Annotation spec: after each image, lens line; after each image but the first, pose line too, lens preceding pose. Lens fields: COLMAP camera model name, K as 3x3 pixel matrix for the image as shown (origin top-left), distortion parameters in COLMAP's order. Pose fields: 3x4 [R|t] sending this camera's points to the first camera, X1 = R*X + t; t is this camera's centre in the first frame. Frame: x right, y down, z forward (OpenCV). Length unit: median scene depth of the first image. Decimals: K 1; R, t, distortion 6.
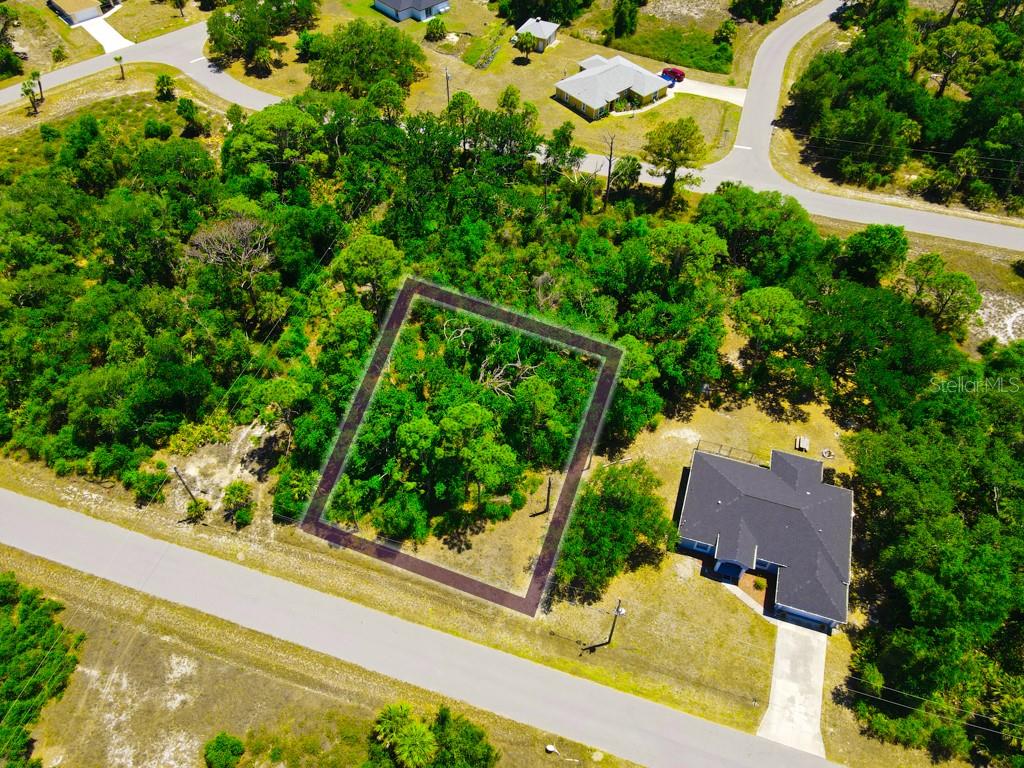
lens RADIAL K [[740.7, 0, 502.1], [0, 740.7, 380.0], [0, 0, 1]] dist [0.031615, -0.016792]
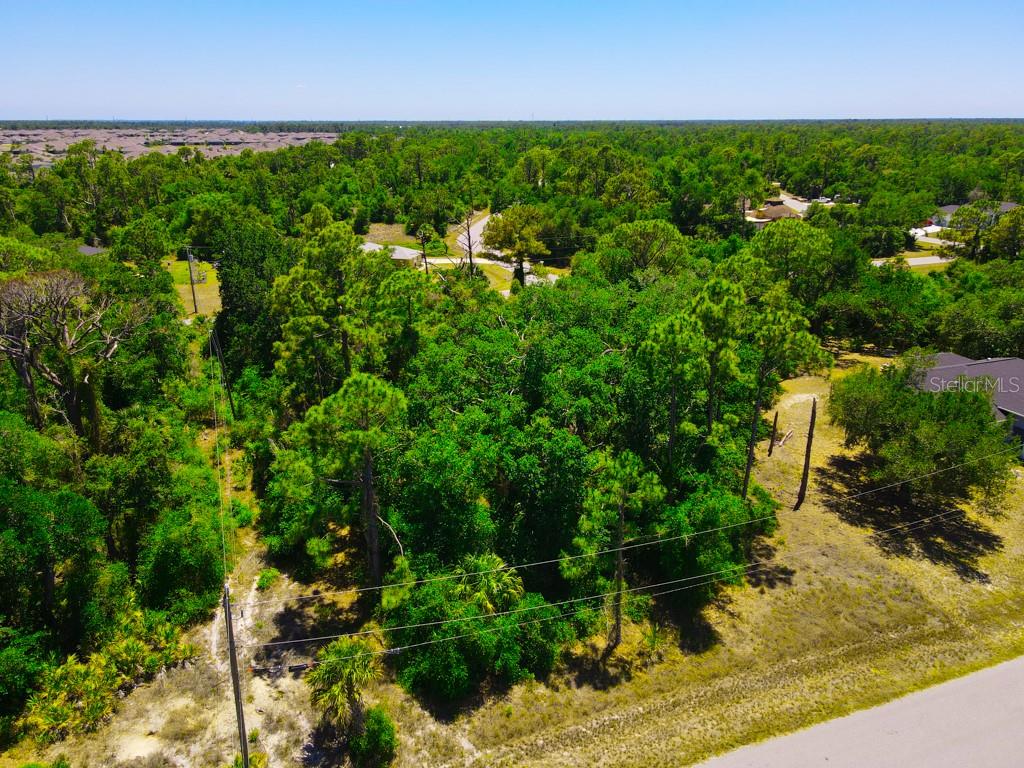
lens RADIAL K [[740.7, 0, 506.5], [0, 740.7, 382.0], [0, 0, 1]] dist [0.031615, -0.016792]
pose [[0.779664, -0.201145, 0.593014, -0.466596], [0.476970, 0.804361, -0.354264, 0.196626], [-0.405739, 0.559056, 0.723071, 0.585163]]
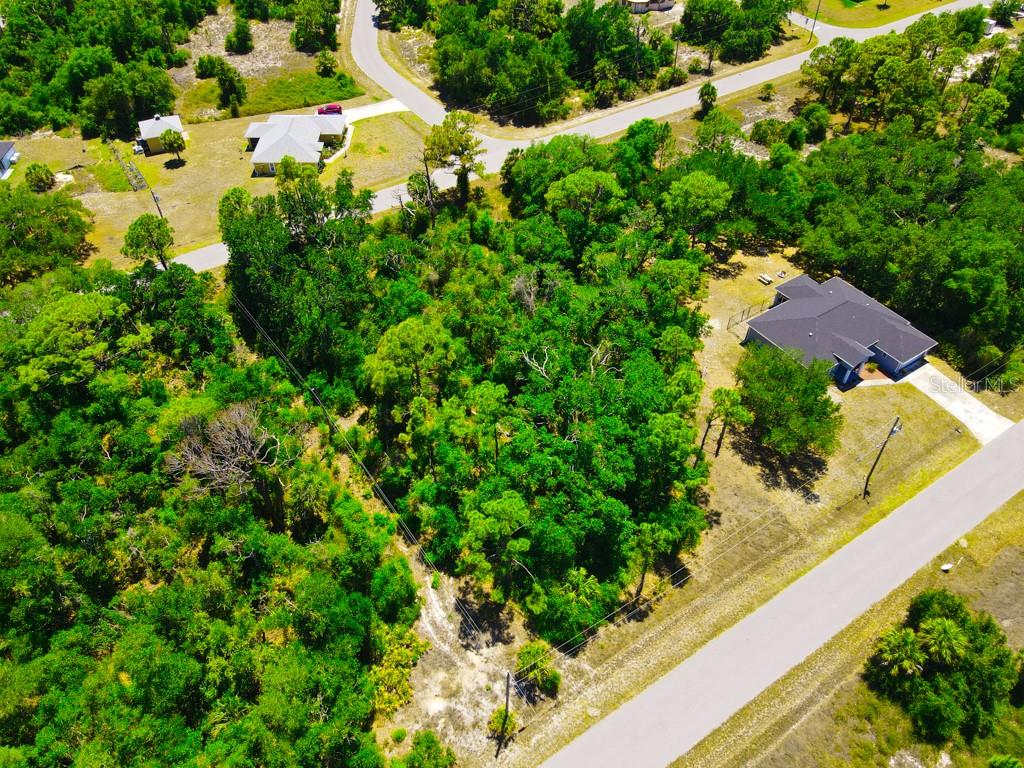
lens RADIAL K [[740.7, 0, 503.5], [0, 740.7, 380.0], [0, 0, 1]] dist [0.031615, -0.016792]
pose [[0.620112, -0.551422, 0.558028, -0.619884], [0.600042, 0.791597, 0.115425, -0.178387], [-0.505381, 0.263264, 0.821755, 0.291533]]
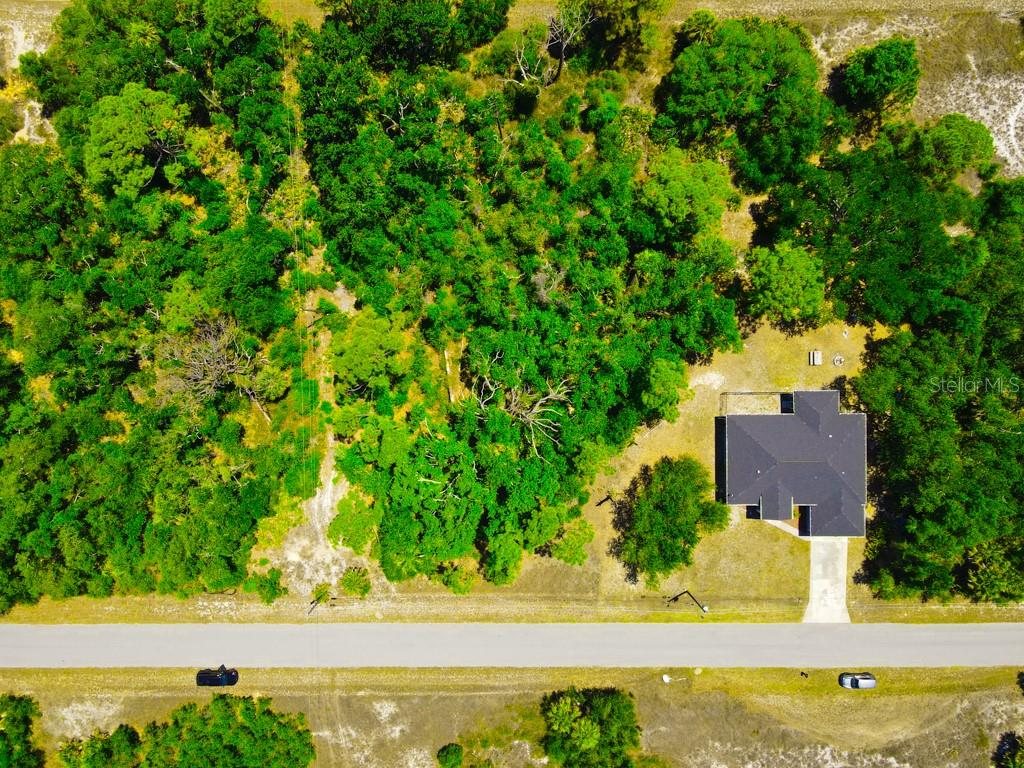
lens RADIAL K [[740.7, 0, 504.3], [0, 740.7, 383.2], [0, 0, 1]] dist [0.031615, -0.016792]
pose [[0.946680, -0.322043, -0.009194, -0.025434], [0.253316, 0.726411, 0.638872, -0.711498], [-0.199066, -0.607137, 0.769258, 0.247815]]
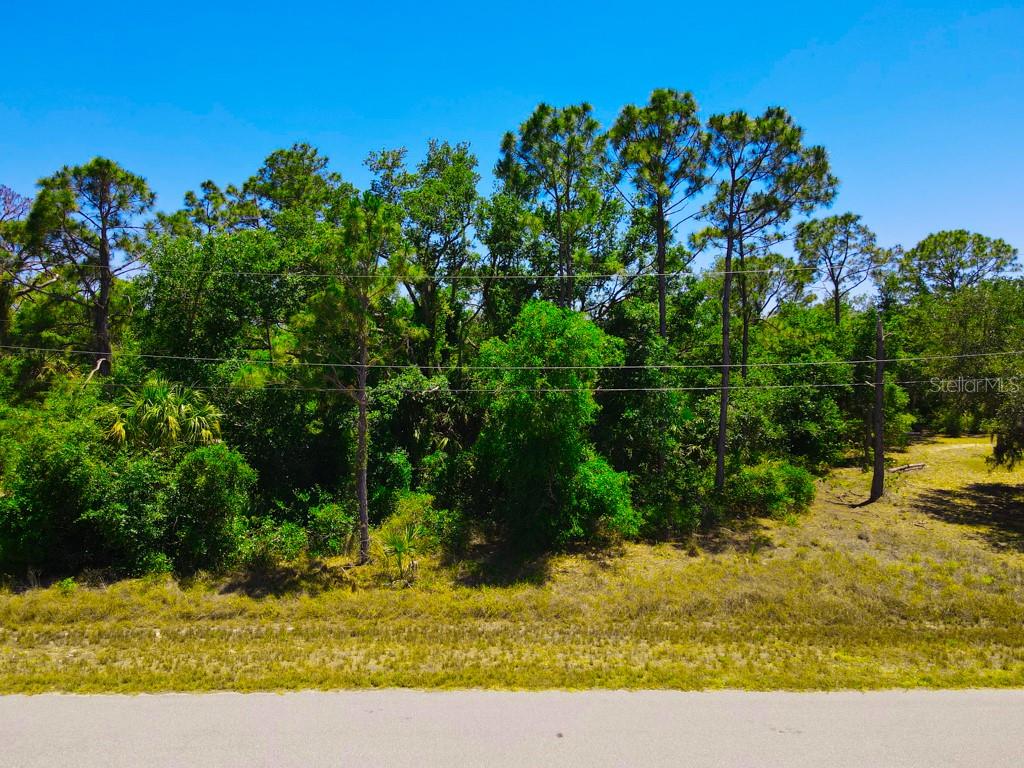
lens RADIAL K [[740.7, 0, 508.9], [0, 740.7, 378.7], [0, 0, 1]] dist [0.031615, -0.016792]
pose [[0.943813, 0.003480, 0.330462, -0.222389], [0.246965, 0.657031, -0.712263, 0.342549], [-0.219602, 0.753855, 0.619255, 0.752634]]
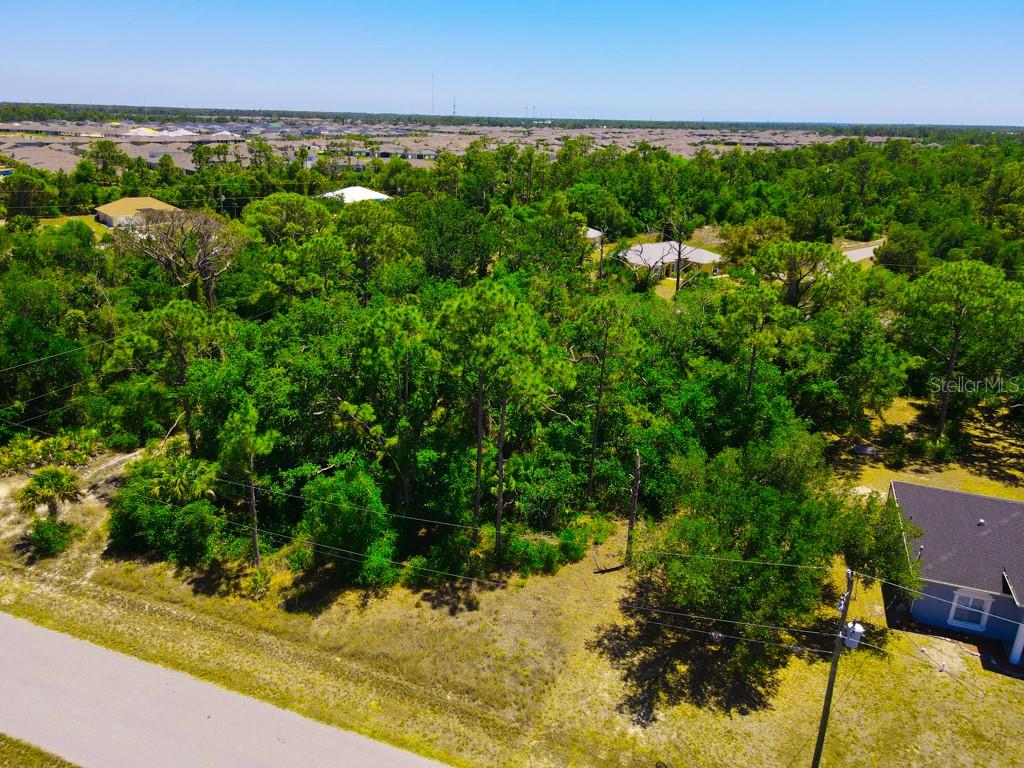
lens RADIAL K [[740.7, 0, 507.1], [0, 740.7, 387.7], [0, 0, 1]] dist [0.031615, -0.016792]
pose [[0.998291, 0.046039, -0.035981, -0.010369], [-0.057866, 0.864408, -0.499450, 0.325106], [0.008108, 0.500678, 0.865595, 0.476099]]
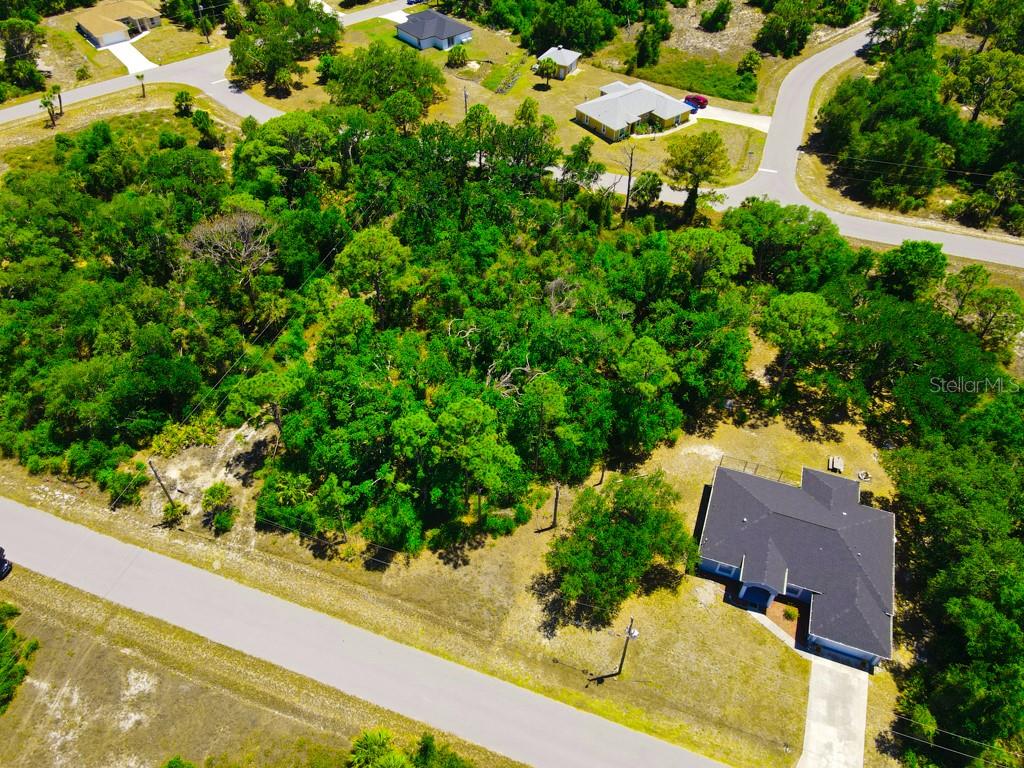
lens RADIAL K [[740.7, 0, 502.7], [0, 740.7, 379.2], [0, 0, 1]] dist [0.031615, -0.016792]
pose [[0.999328, 0.027537, -0.024179, 0.014612], [-0.029377, 0.996411, -0.079384, 0.068163], [0.021906, 0.080041, 0.996551, 0.074125]]
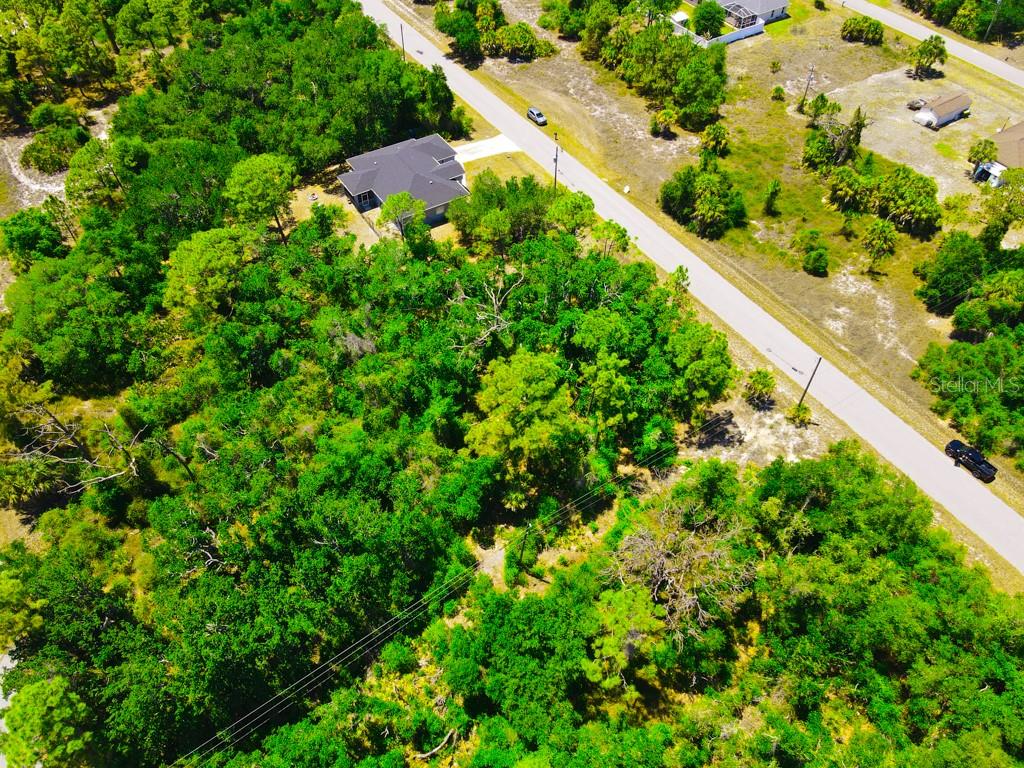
lens RADIAL K [[740.7, 0, 507.2], [0, 740.7, 376.4], [0, 0, 1]] dist [0.031615, -0.016792]
pose [[-0.775432, -0.470431, 0.421188, -0.488721], [0.484174, -0.014816, 0.874846, -0.854571], [-0.405314, 0.882312, 0.239259, 0.854910]]
